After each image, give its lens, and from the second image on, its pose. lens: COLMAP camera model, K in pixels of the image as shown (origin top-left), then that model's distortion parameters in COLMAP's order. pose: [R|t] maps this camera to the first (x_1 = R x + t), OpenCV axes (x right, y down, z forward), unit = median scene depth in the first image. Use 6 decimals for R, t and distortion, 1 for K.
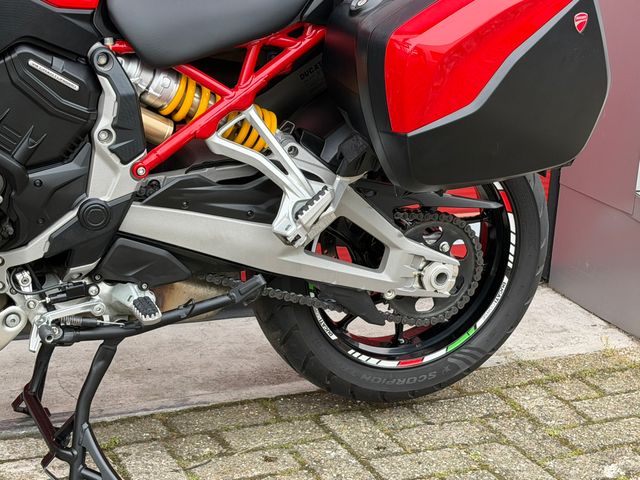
lens RADIAL K [[1358.9, 0, 321.8], [0, 1358.9, 237.9], [0, 0, 1]] dist [0.142548, 0.000000]
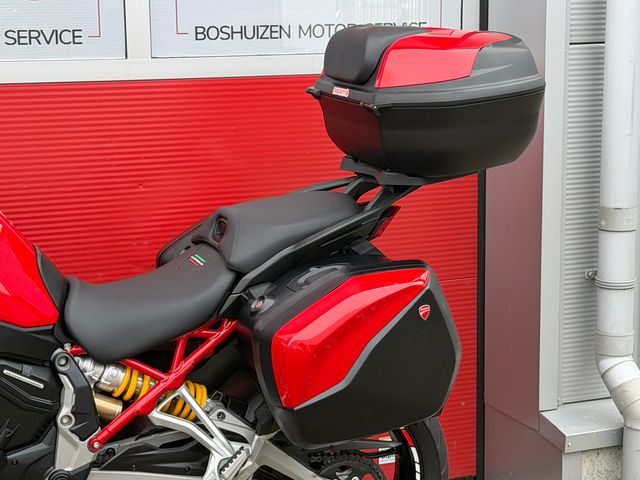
lens RADIAL K [[1358.9, 0, 330.0], [0, 1358.9, 238.2], [0, 0, 1]] dist [0.142548, 0.000000]
pose [[0.997253, -0.064457, -0.036506, 0.145881], [0.059716, 0.991132, -0.118706, -0.075979], [0.043834, 0.116200, 0.992258, -0.287681]]
